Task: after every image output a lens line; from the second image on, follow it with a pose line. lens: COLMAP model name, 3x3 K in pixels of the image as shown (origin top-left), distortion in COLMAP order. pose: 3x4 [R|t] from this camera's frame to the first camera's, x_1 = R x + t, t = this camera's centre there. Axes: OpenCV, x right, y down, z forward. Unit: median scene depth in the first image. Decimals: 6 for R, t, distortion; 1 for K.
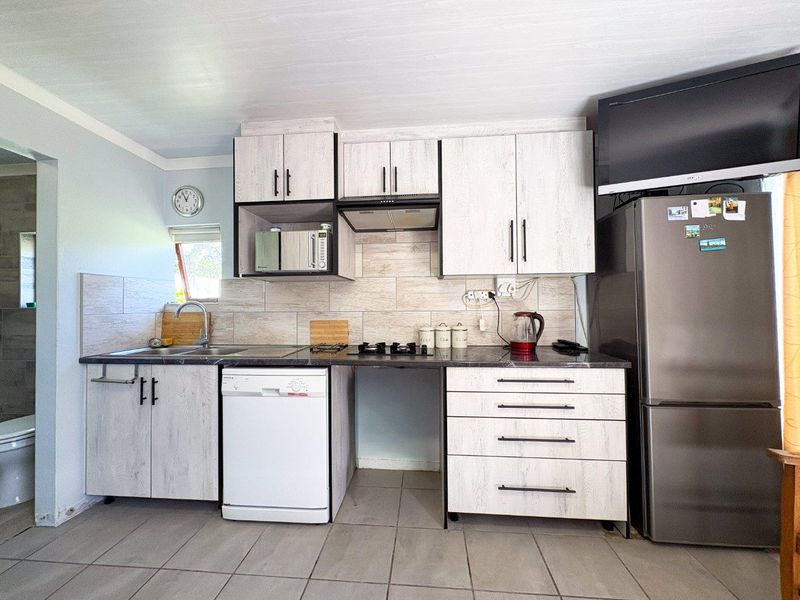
lens RADIAL K [[318.3, 0, 398.9], [0, 318.3, 301.1], [0, 0, 1]] dist [0.002488, -0.000036]
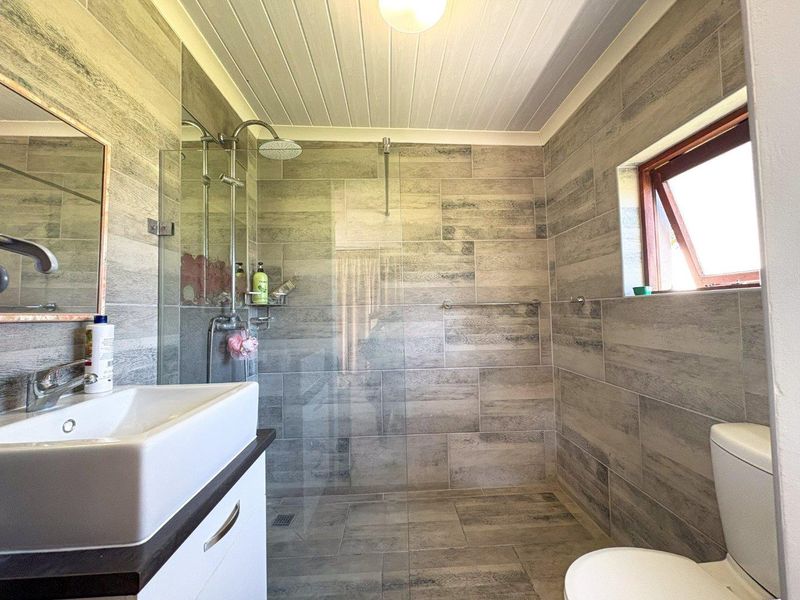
lens RADIAL K [[318.3, 0, 398.5], [0, 318.3, 299.5], [0, 0, 1]] dist [0.002488, -0.000036]
pose [[0.127137, -0.040718, -0.991049, -0.671881], [0.026636, 0.998937, -0.037625, 0.036154], [0.991527, -0.021614, 0.128087, 0.525645]]
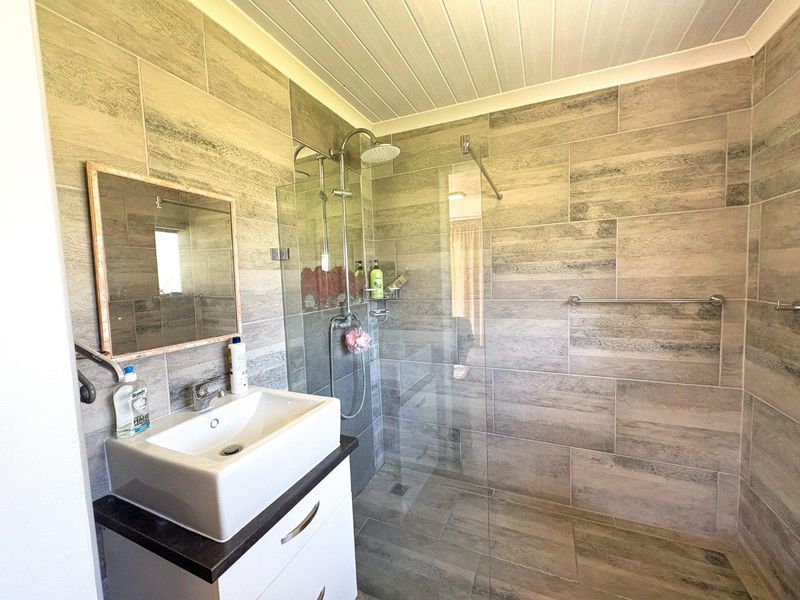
lens RADIAL K [[318.3, 0, 397.7], [0, 318.3, 300.6], [0, 0, 1]] dist [0.002488, -0.000036]
pose [[-0.328399, 0.080119, -0.941135, -0.701863], [0.044399, 0.996604, 0.069348, -0.040533], [0.943495, -0.019011, -0.330841, 0.622165]]
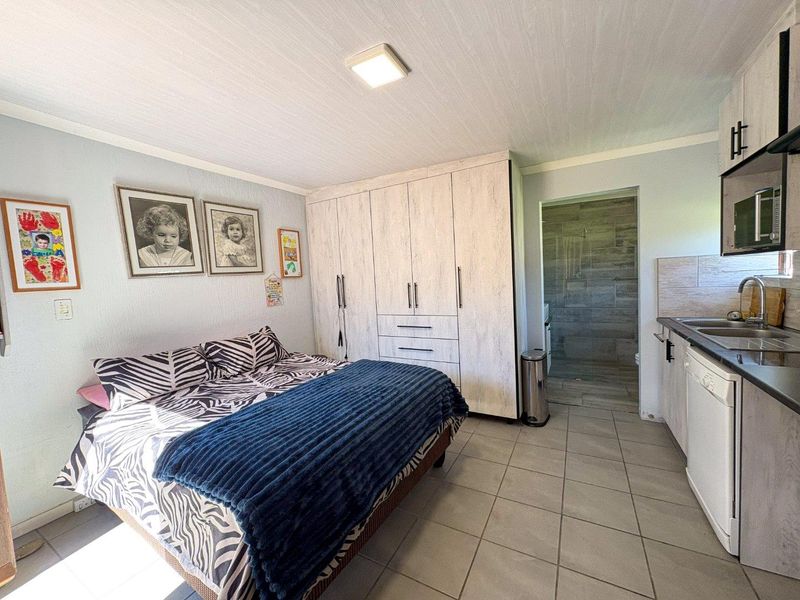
lens RADIAL K [[318.3, 0, 394.9], [0, 318.3, 299.5], [0, 0, 1]] dist [0.002488, -0.000036]
pose [[-0.412969, 0.086546, -0.906624, 0.560313], [0.061437, 0.995854, 0.067079, -0.051353], [0.908671, -0.027999, -0.416574, 0.381253]]
